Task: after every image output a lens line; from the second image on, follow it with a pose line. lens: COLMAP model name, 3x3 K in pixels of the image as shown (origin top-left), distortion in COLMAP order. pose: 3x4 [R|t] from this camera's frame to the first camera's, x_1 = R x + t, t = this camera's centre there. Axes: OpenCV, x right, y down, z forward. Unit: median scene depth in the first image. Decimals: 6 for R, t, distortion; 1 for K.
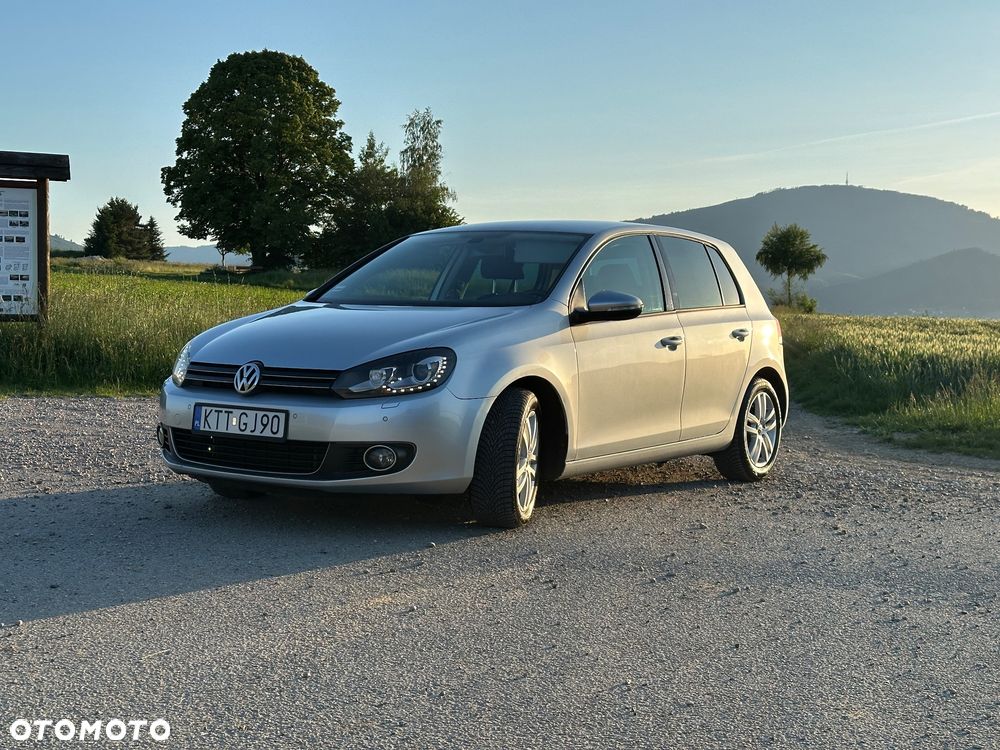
lens RADIAL K [[1405.6, 0, 485.6], [0, 1405.6, 373.2], [0, 0, 1]] dist [0.183958, -0.303700]
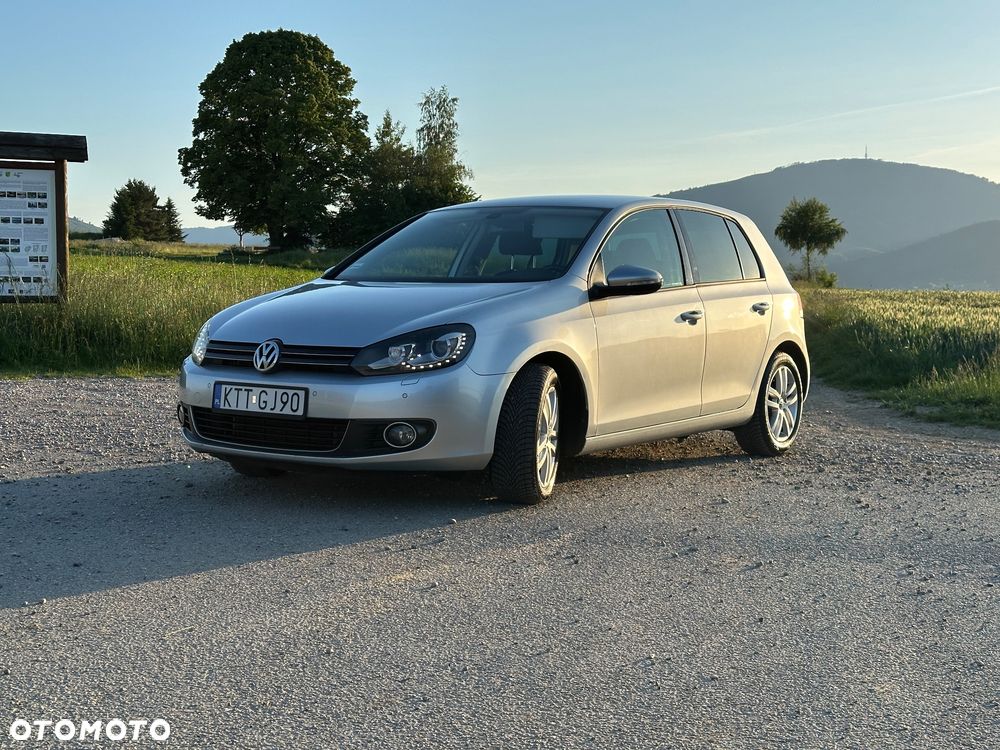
lens RADIAL K [[1405.6, 0, 485.6], [0, 1405.6, 373.2], [0, 0, 1]] dist [0.183958, -0.303700]
pose [[0.999876, -0.008783, -0.013093, -0.000656], [0.008982, 0.999844, 0.015201, 0.001328], [0.012957, -0.015317, 0.999799, 0.002947]]
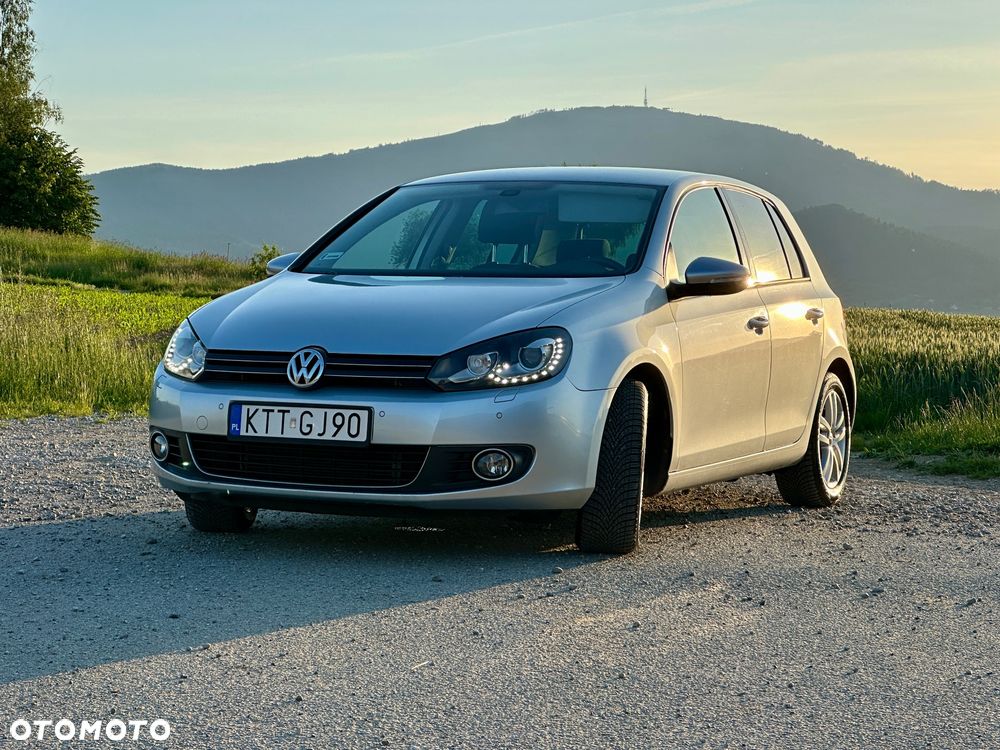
lens RADIAL K [[2267.0, 0, 478.2], [0, 2267.0, 377.0], [0, 0, 1]] dist [0.165557, 0.966709]
pose [[0.984875, -0.010220, 0.172964, -0.216626], [0.012147, 0.999875, -0.010086, 0.016577], [-0.172839, 0.012034, 0.984876, -0.194341]]
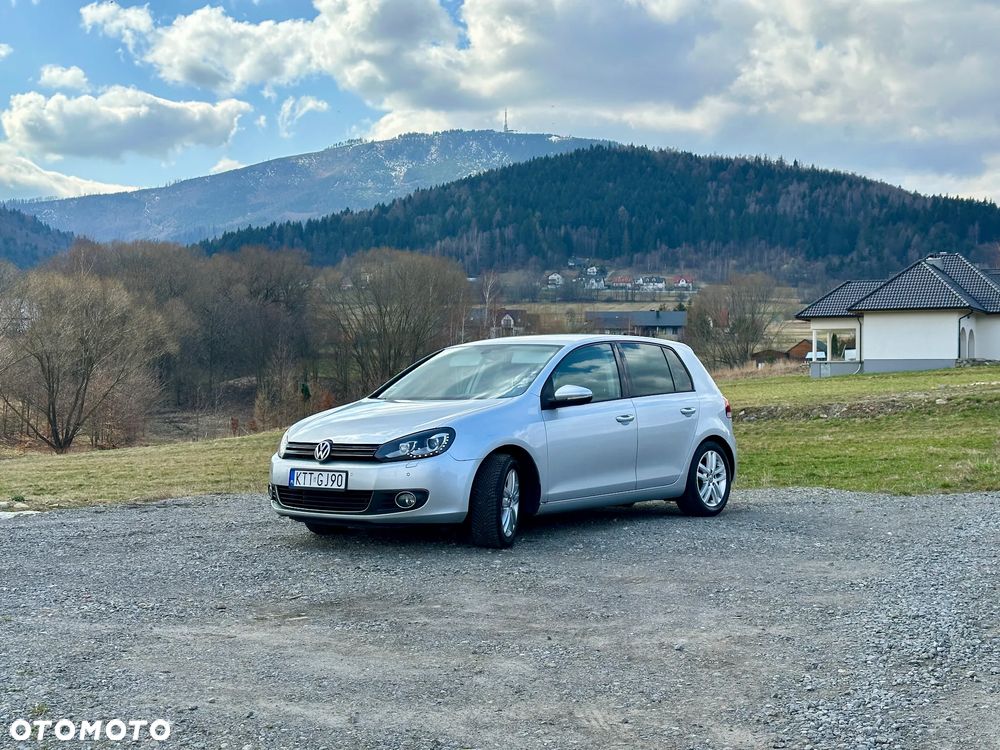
lens RADIAL K [[1405.6, 0, 485.6], [0, 1405.6, 373.2], [0, 0, 1]] dist [0.183958, -0.303700]
pose [[0.994679, -0.034430, -0.097104, 0.118809], [0.029333, 0.998140, -0.053440, 0.004527], [0.098763, 0.050307, 0.993839, -0.381825]]
